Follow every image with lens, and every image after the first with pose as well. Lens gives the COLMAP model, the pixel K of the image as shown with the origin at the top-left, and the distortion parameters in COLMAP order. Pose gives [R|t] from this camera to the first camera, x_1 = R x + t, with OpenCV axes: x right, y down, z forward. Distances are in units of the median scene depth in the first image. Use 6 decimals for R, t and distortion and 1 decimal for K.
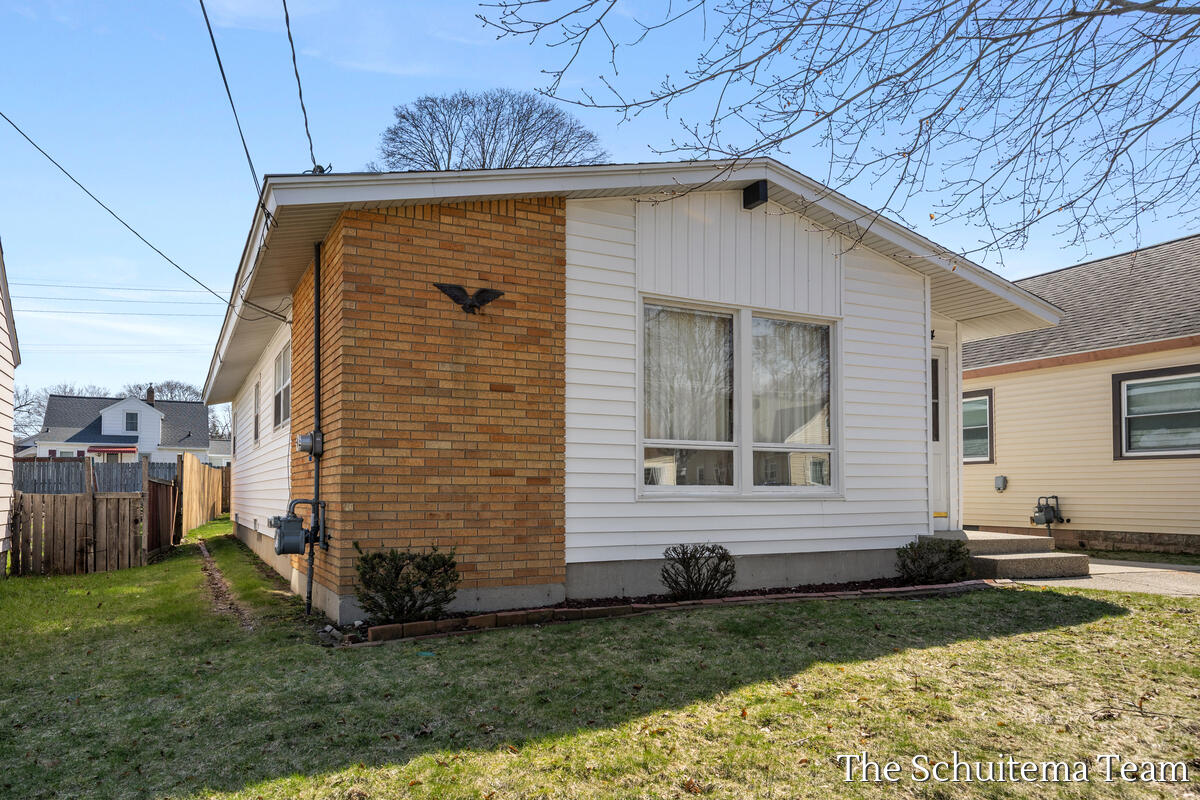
lens RADIAL K [[830.3, 0, 589.6], [0, 830.3, 457.5], [0, 0, 1]] dist [-0.010331, 0.001026]
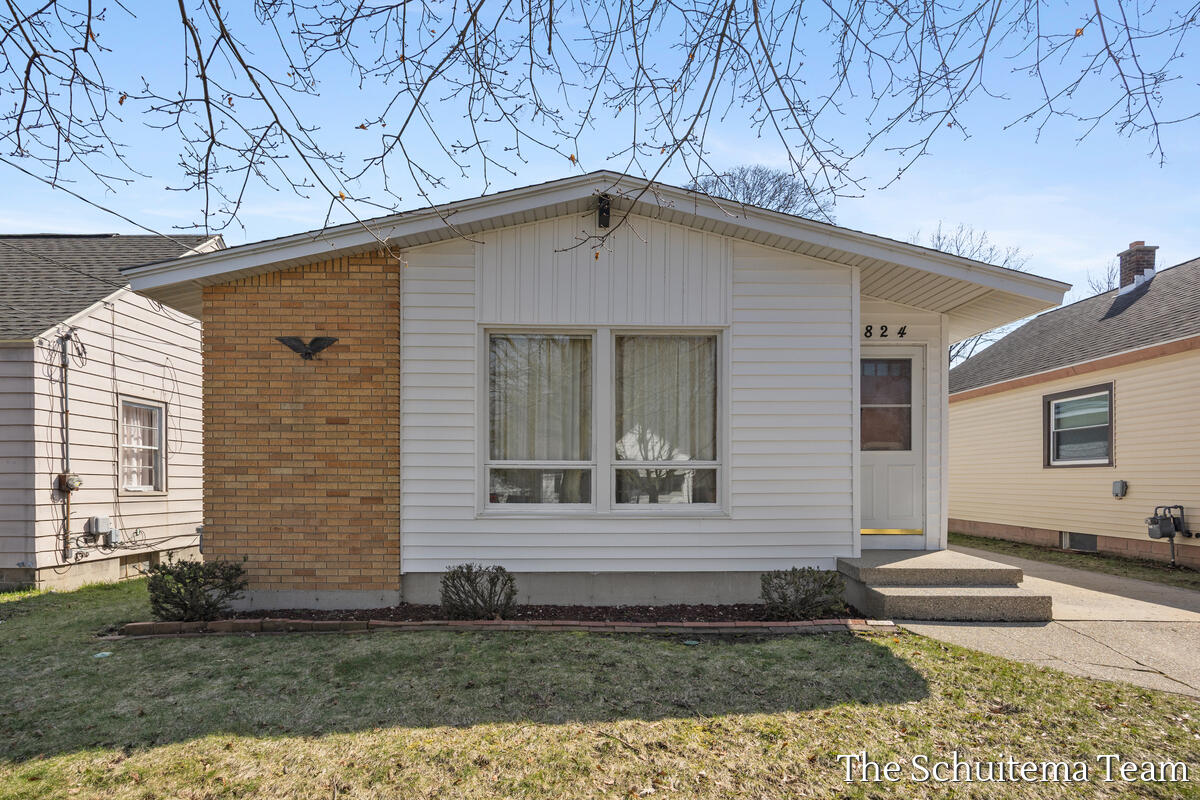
lens RADIAL K [[610.6, 0, 579.6], [0, 610.6, 477.7], [0, 0, 1]] dist [-0.013725, -0.001364]
pose [[0.900632, -0.000510, -0.434583, 0.570090], [0.016595, 0.999310, 0.033219, -0.026752], [0.434266, -0.037130, 0.900019, 0.370394]]
